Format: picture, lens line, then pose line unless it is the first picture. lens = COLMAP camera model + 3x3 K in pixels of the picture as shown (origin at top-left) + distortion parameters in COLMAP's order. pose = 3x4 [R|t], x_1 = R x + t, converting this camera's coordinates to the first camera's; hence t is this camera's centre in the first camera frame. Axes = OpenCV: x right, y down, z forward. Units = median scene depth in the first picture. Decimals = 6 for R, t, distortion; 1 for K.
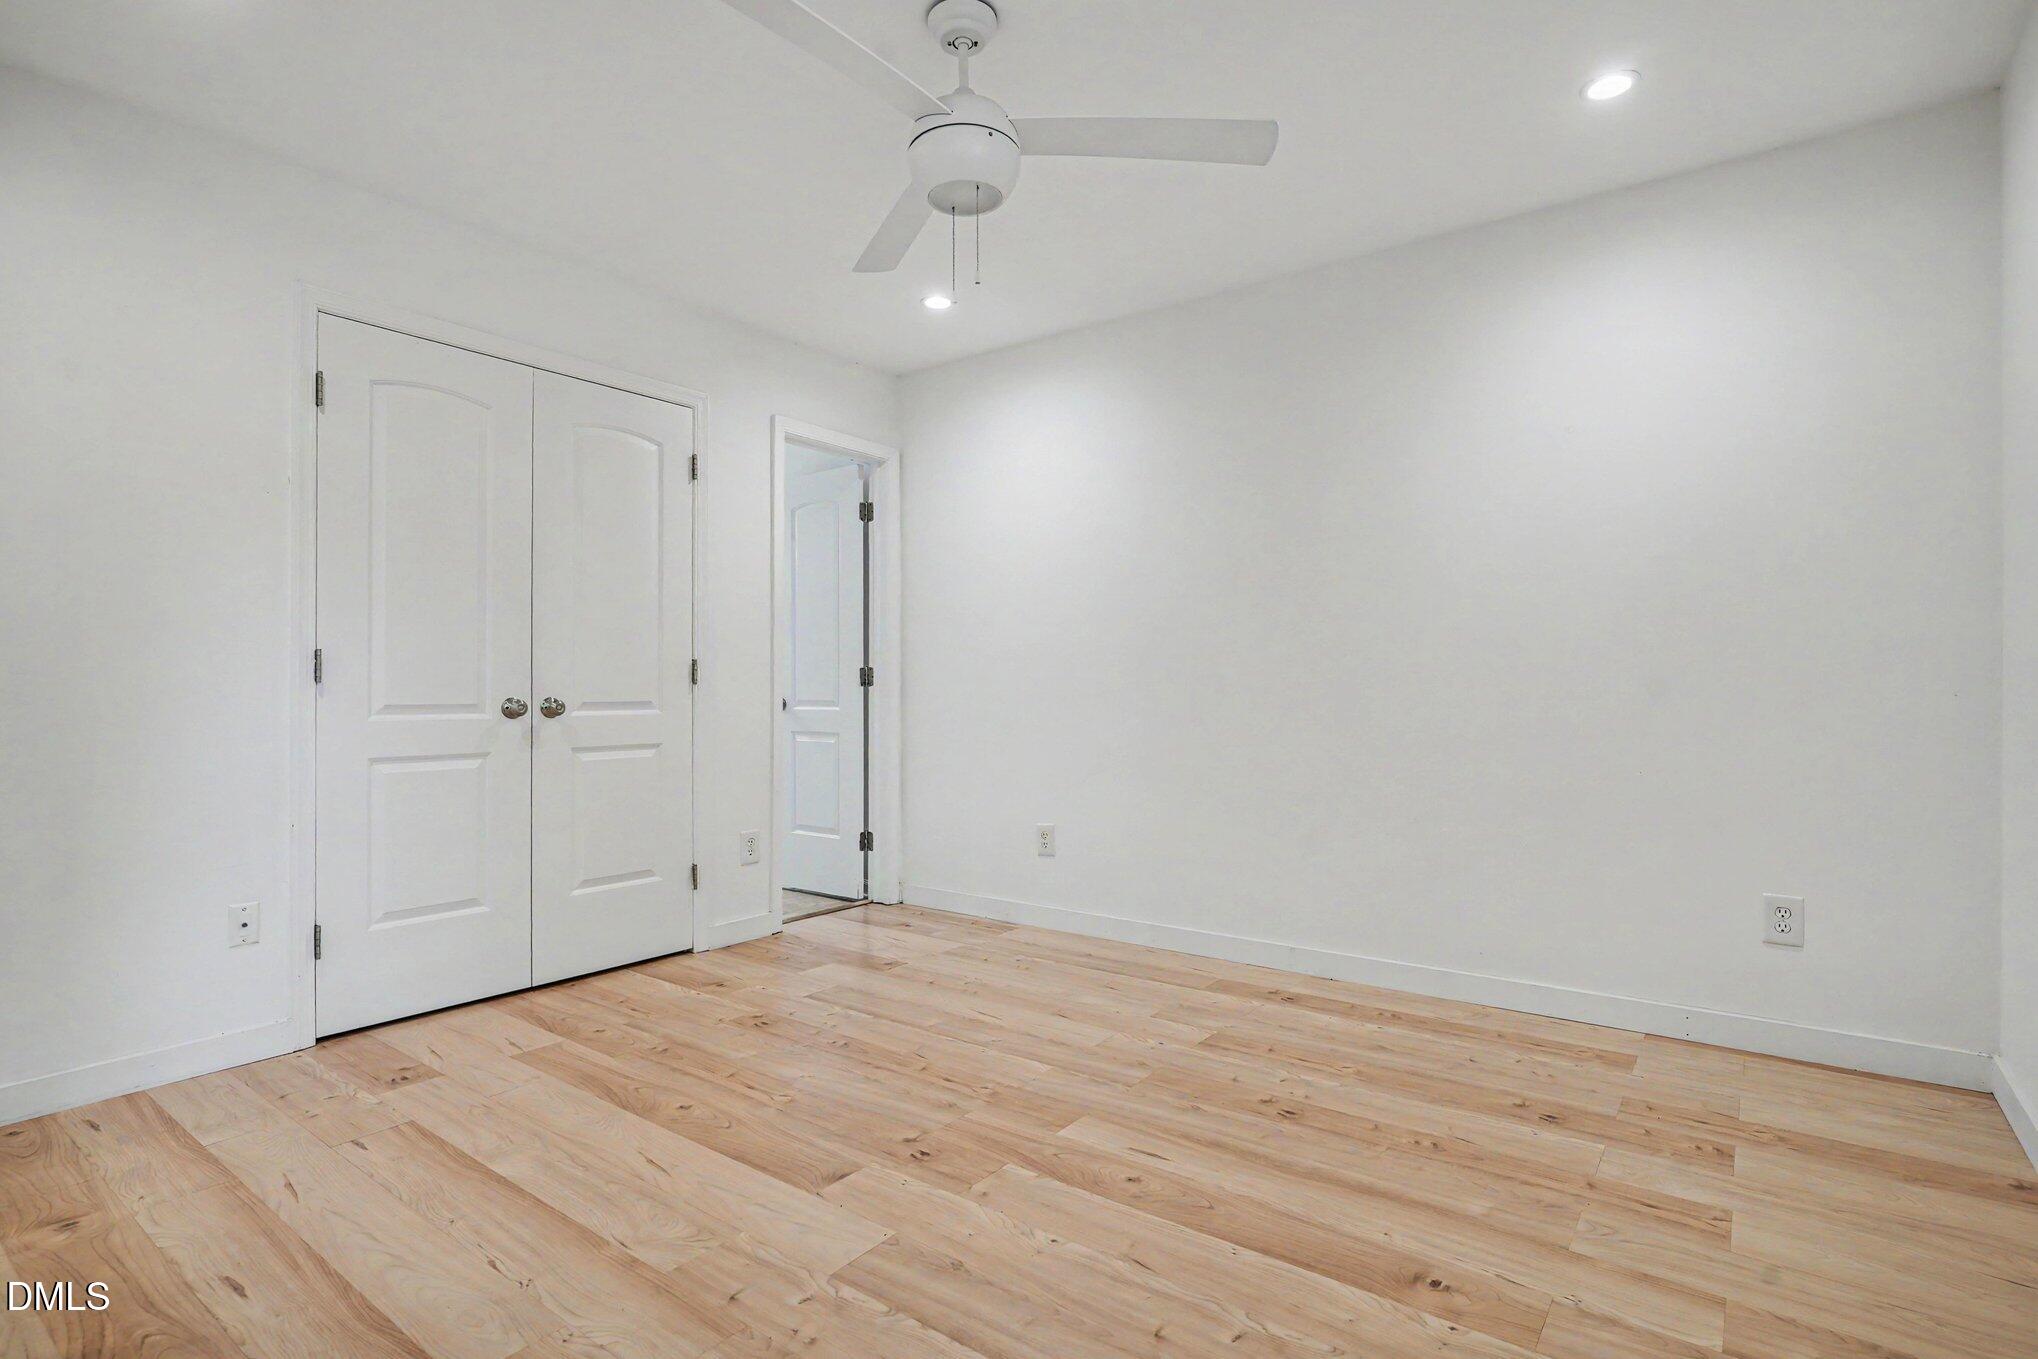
lens RADIAL K [[985.5, 0, 1013.4], [0, 985.5, 688.9], [0, 0, 1]] dist [-0.012999, 0.000496]
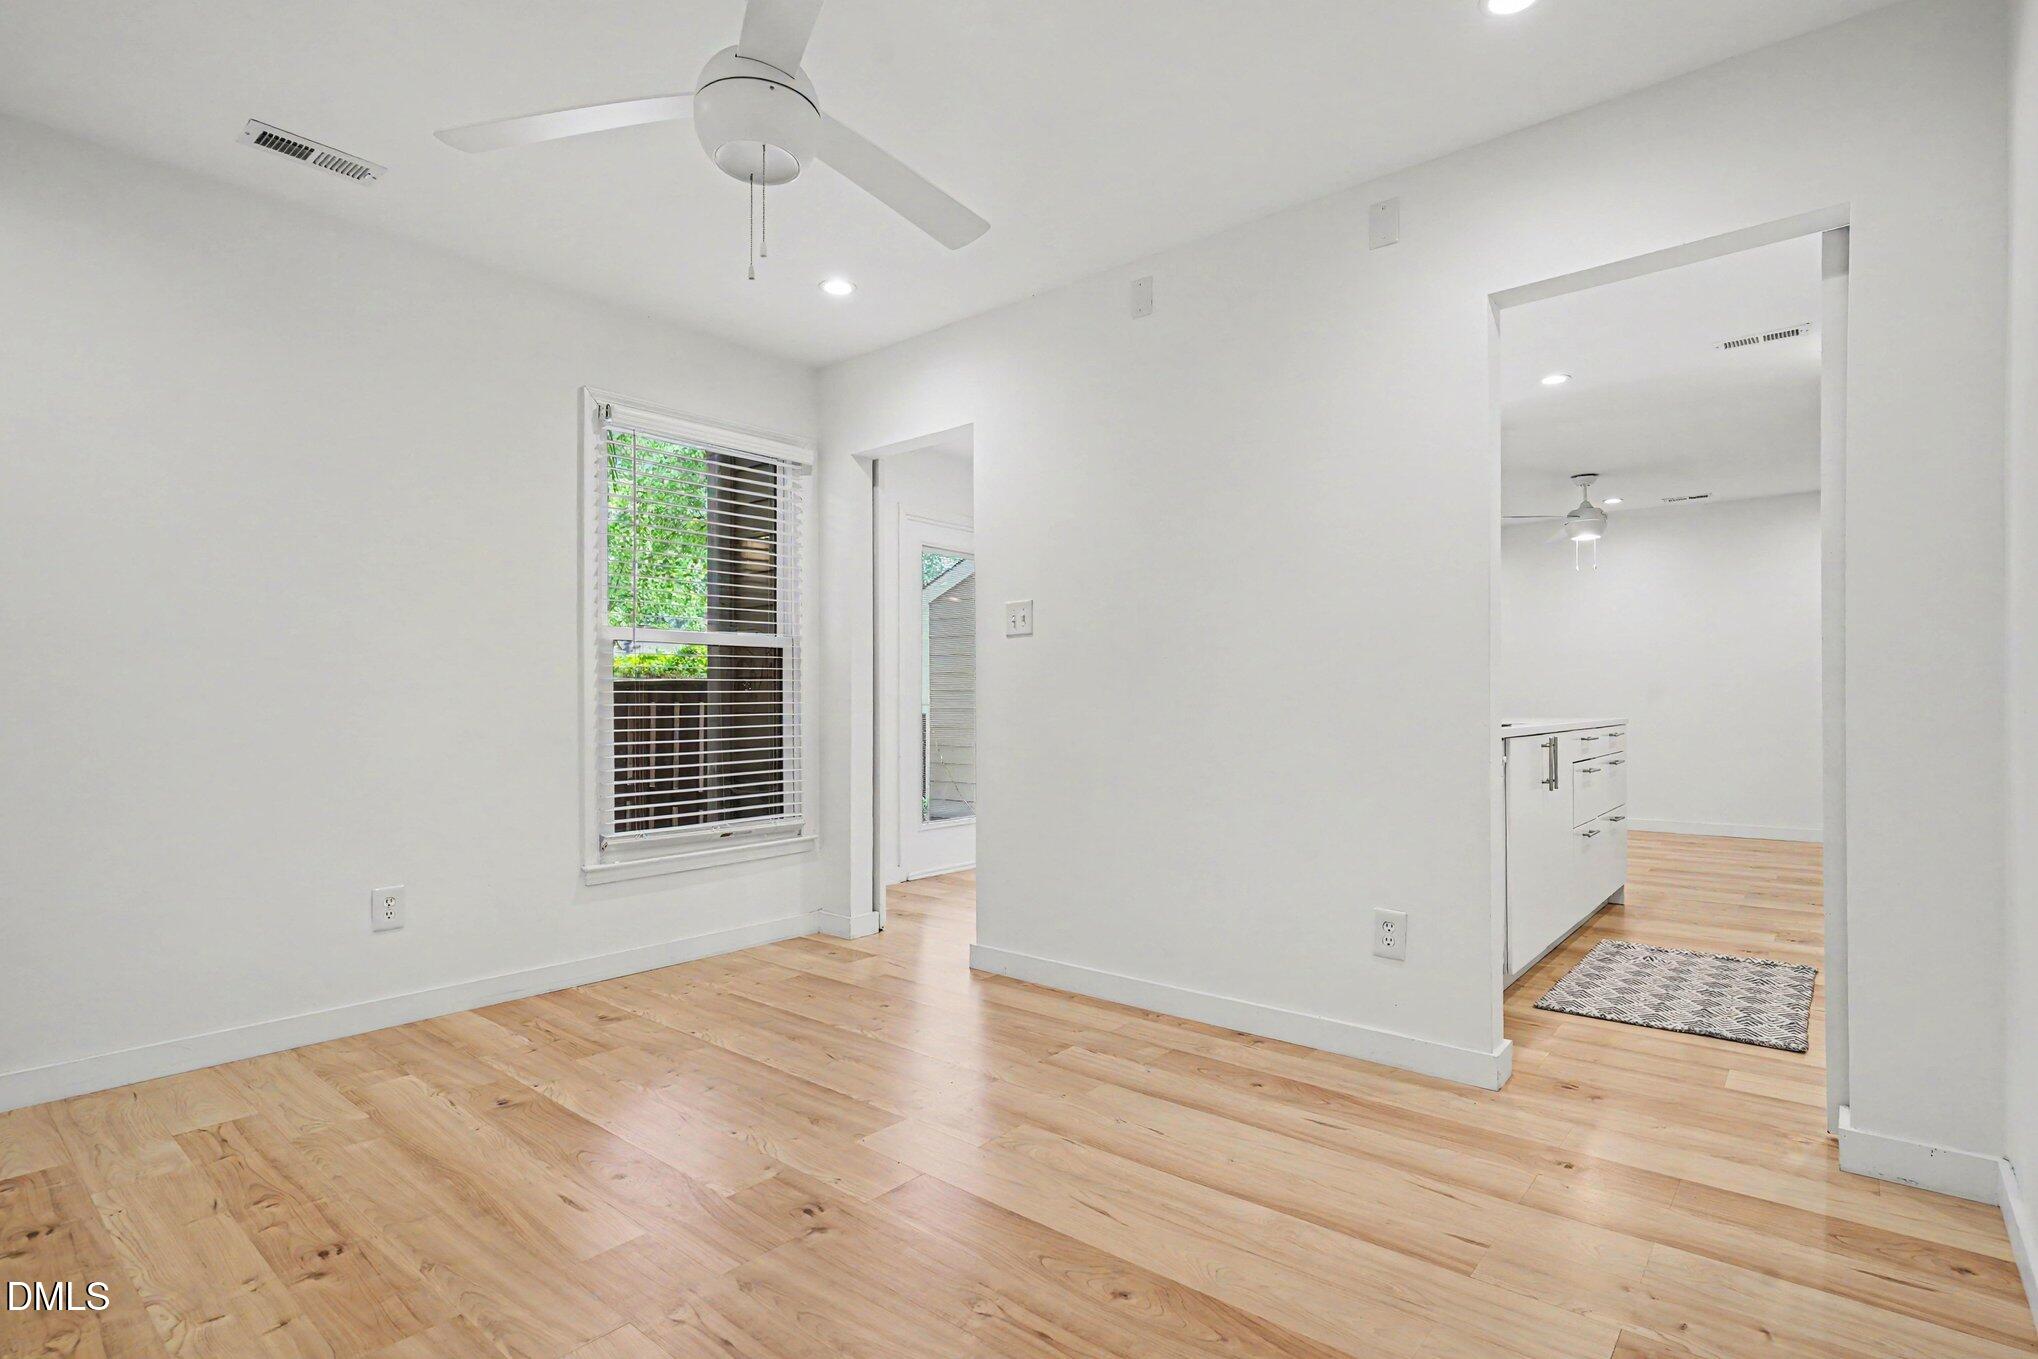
lens RADIAL K [[985.5, 0, 1013.4], [0, 985.5, 688.9], [0, 0, 1]] dist [-0.012999, 0.000496]
pose [[-0.998601, 0.005503, 0.052599, -0.354971], [0.004855, 0.999911, -0.012440, -0.000481], [-0.052662, -0.012167, -0.998538, 2.043375]]
